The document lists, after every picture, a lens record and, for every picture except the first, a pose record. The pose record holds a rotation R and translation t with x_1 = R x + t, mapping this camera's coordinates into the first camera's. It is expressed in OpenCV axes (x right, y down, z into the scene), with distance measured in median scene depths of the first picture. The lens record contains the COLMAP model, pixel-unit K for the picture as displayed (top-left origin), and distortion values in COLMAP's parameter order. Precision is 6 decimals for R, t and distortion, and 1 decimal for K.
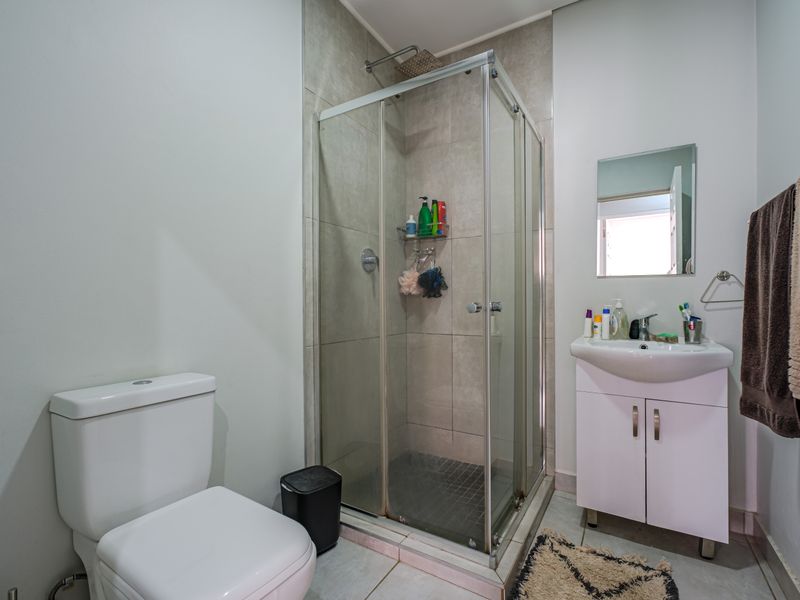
lens RADIAL K [[380.8, 0, 401.9], [0, 380.8, 301.6], [0, 0, 1]] dist [0.001008, 0.000092]
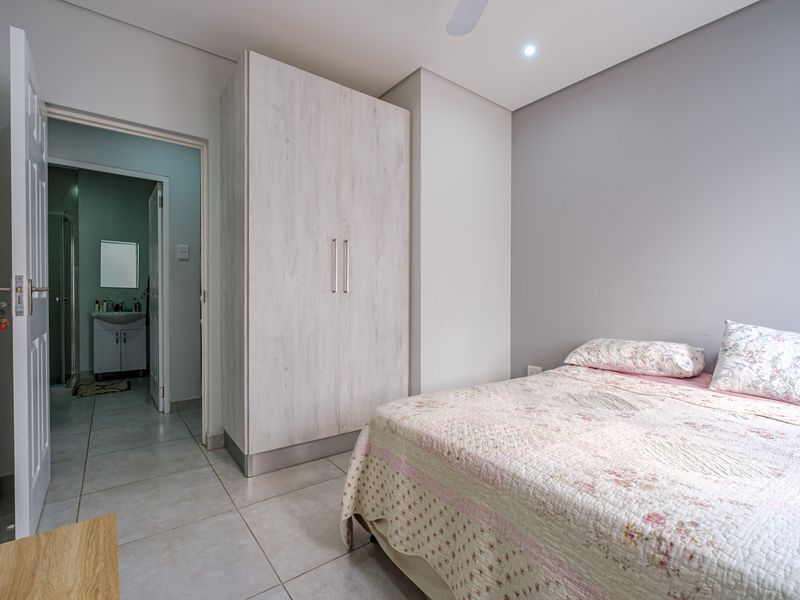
lens RADIAL K [[380.8, 0, 401.9], [0, 380.8, 301.6], [0, 0, 1]] dist [0.001008, 0.000092]
pose [[0.362819, -0.000540, 0.931859, -1.256494], [-0.009727, 0.999943, 0.004367, -0.001199], [-0.931809, -0.010648, 0.362793, -1.993245]]
